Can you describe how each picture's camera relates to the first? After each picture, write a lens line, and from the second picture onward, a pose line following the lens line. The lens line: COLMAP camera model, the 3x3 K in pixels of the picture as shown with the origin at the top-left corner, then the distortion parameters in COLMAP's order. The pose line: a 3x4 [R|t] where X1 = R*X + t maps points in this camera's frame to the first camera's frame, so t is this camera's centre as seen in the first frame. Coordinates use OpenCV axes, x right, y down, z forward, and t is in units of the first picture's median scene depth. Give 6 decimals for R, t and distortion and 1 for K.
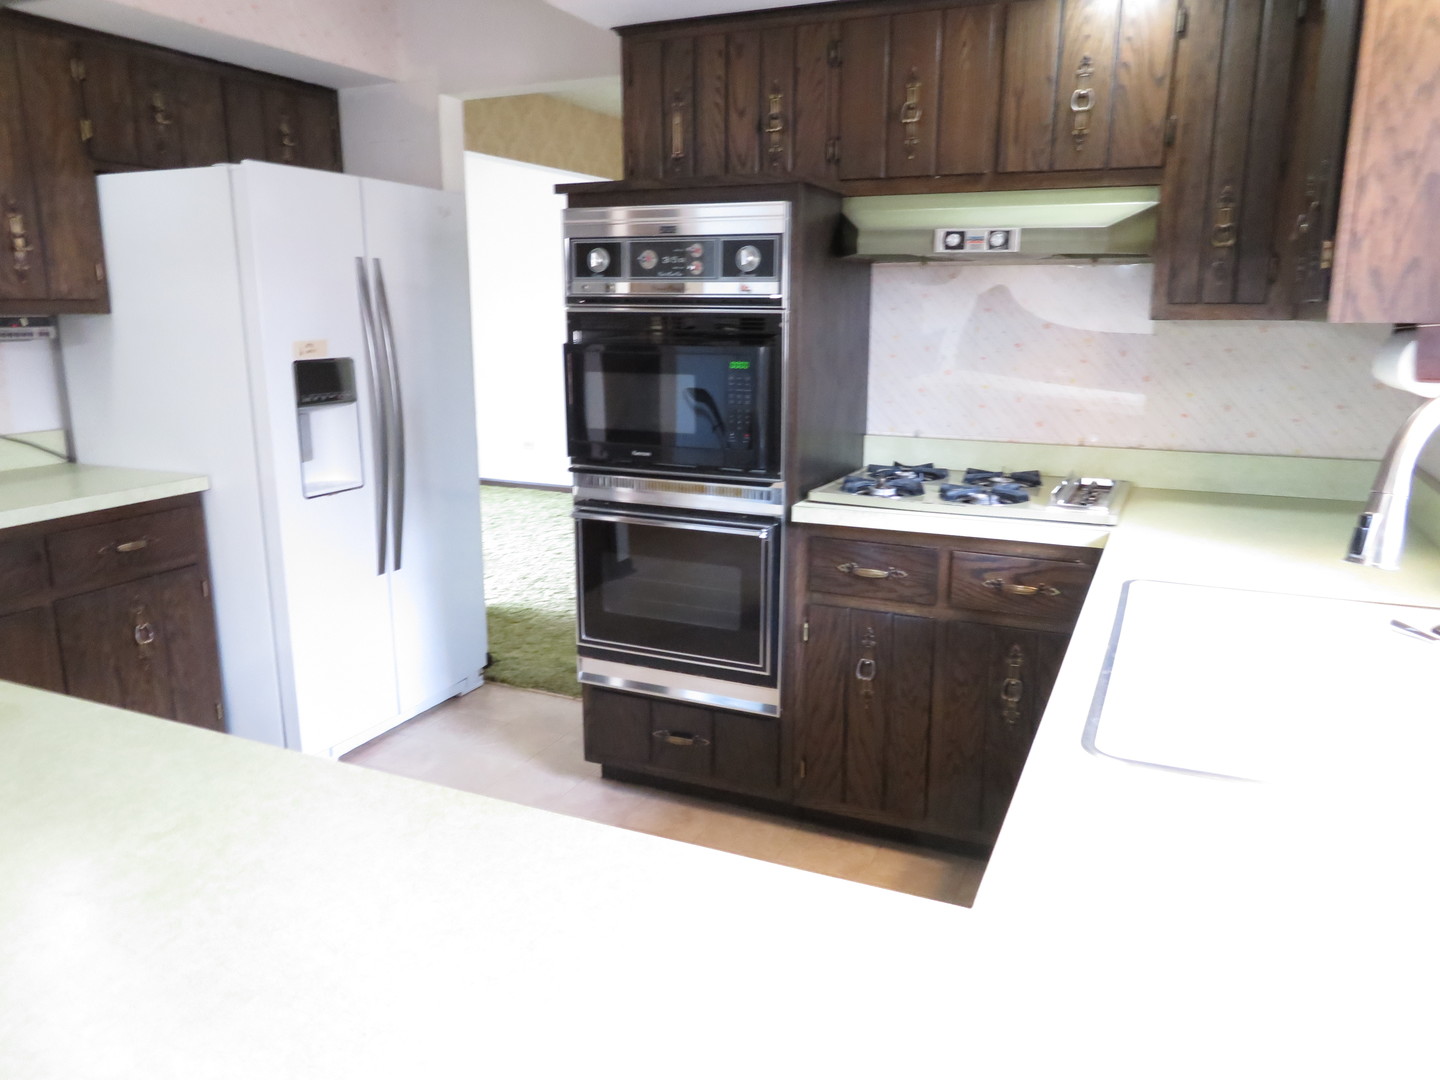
lens RADIAL K [[1036.0, 0, 719.8], [0, 1036.0, 543.8], [0, 0, 1]] dist [-0.012461, -0.002769]
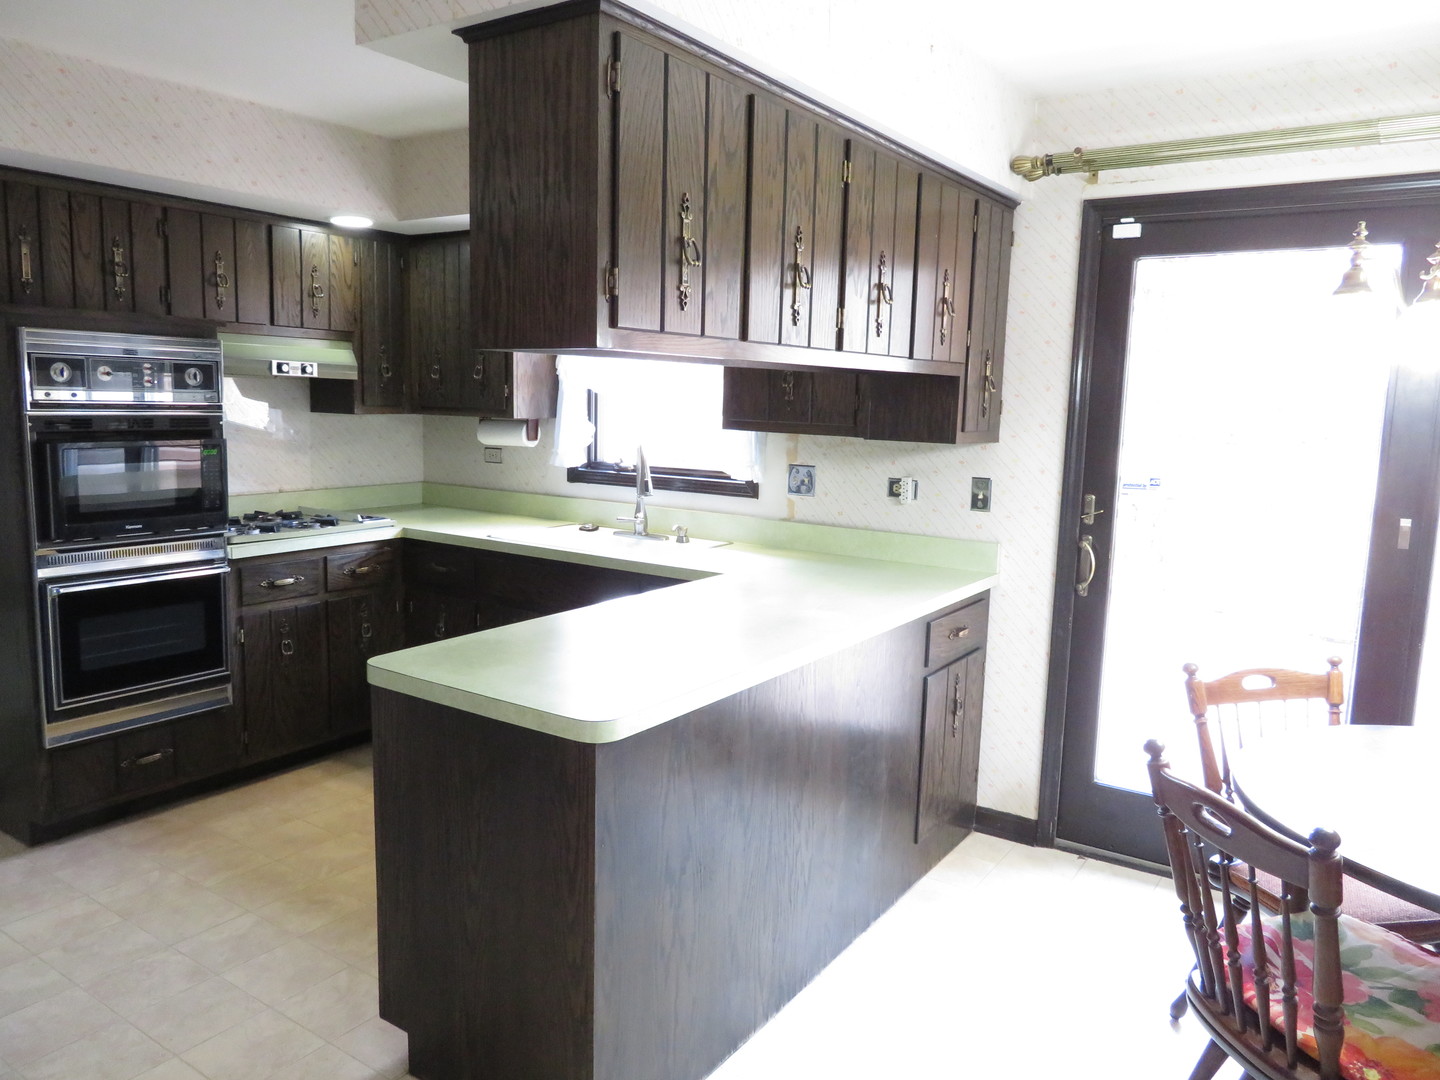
lens RADIAL K [[1036.0, 0, 716.6], [0, 1036.0, 538.3], [0, 0, 1]] dist [-0.012461, -0.002769]
pose [[0.170847, -0.135622, 0.975919, -1.168923], [0.193964, 0.975729, 0.101640, -0.063197], [-0.966017, 0.171928, 0.193006, 0.079277]]
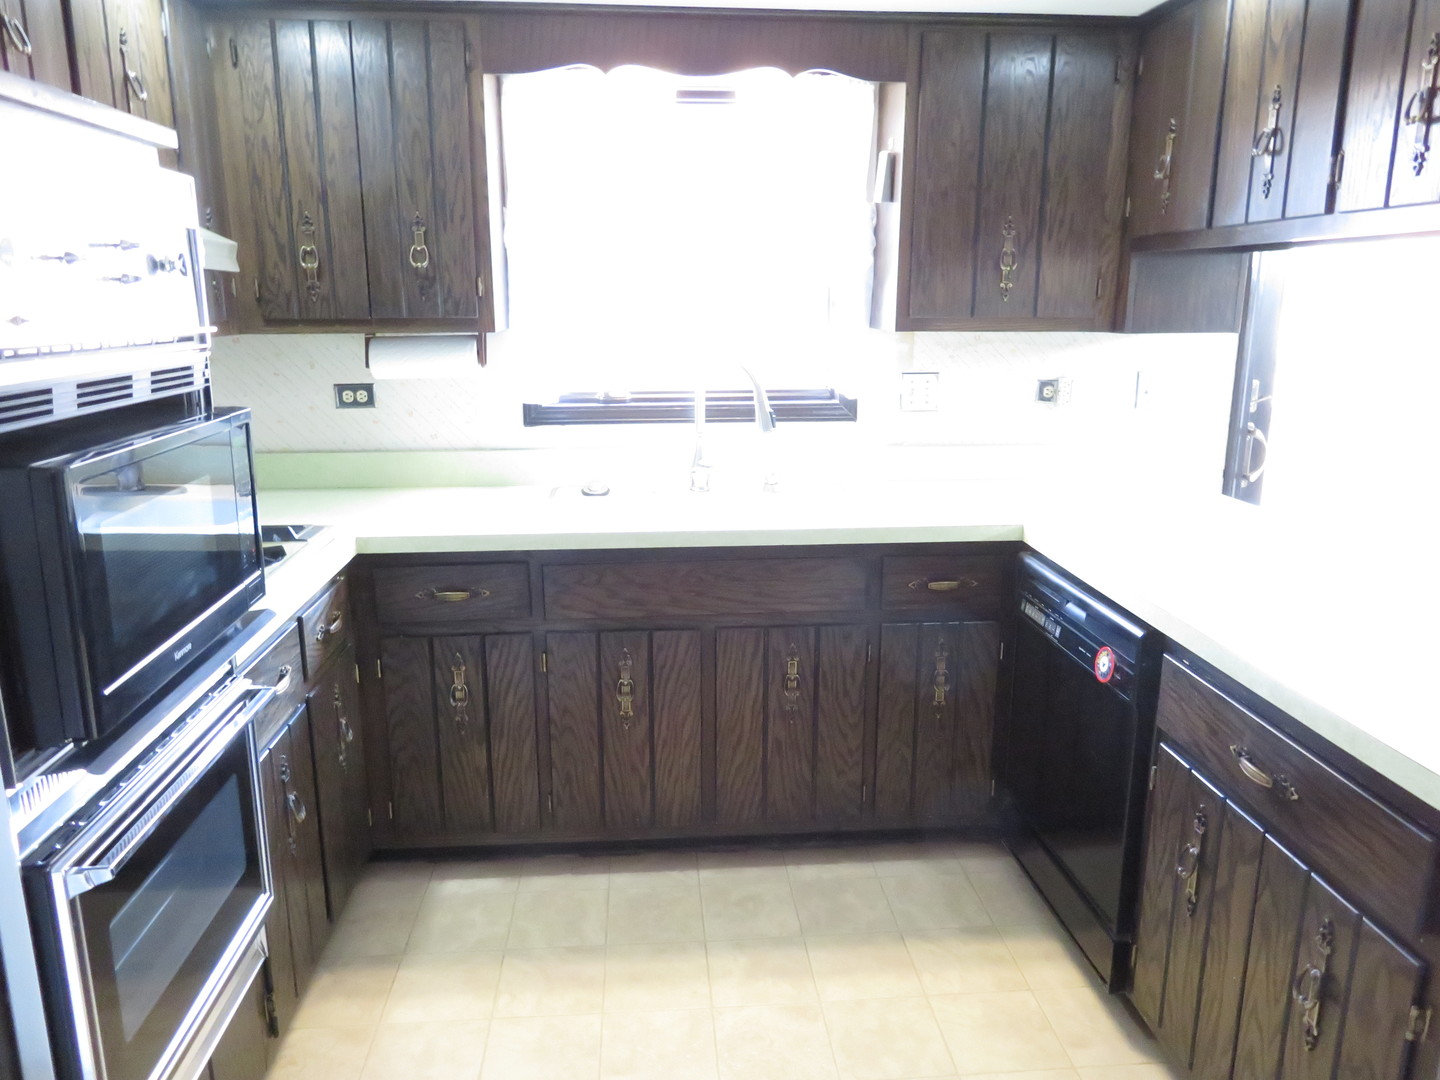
lens RADIAL K [[1036.0, 0, 720.4], [0, 1036.0, 536.5], [0, 0, 1]] dist [-0.012461, -0.002769]
pose [[-0.486231, -0.200925, 0.850417, -0.607580], [0.194354, 0.923962, 0.329424, -0.248705], [-0.851942, 0.325458, -0.410208, 0.961238]]
